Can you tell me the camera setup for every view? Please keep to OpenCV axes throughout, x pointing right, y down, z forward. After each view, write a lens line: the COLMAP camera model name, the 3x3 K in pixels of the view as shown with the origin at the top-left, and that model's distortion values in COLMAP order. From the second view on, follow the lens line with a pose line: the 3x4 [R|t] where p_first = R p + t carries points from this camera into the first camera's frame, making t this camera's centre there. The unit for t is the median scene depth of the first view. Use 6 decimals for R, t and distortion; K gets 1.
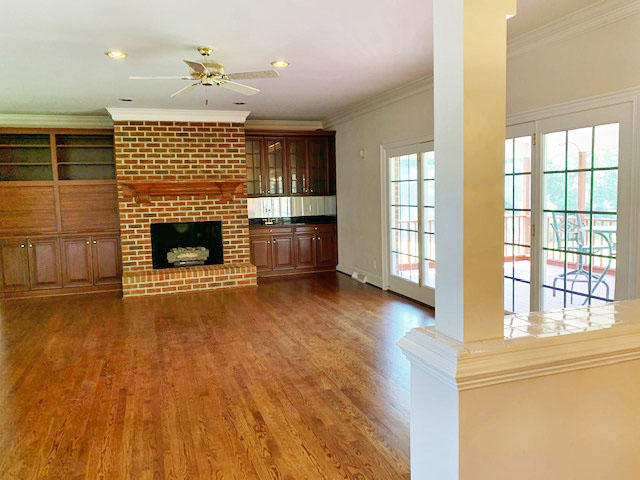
lens RADIAL K [[493.1, 0, 319.3], [0, 493.1, 236.8], [0, 0, 1]] dist [0.089844, -0.164970]
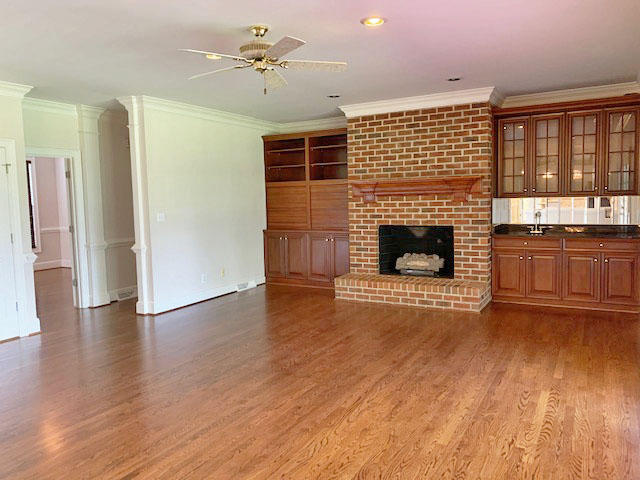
lens RADIAL K [[493.1, 0, 319.3], [0, 493.1, 236.8], [0, 0, 1]] dist [0.089844, -0.164970]
pose [[0.642976, 0.074439, -0.762260, 0.299793], [-0.060554, 0.997091, 0.046295, -0.040976], [0.763489, 0.016391, 0.645613, 0.314820]]
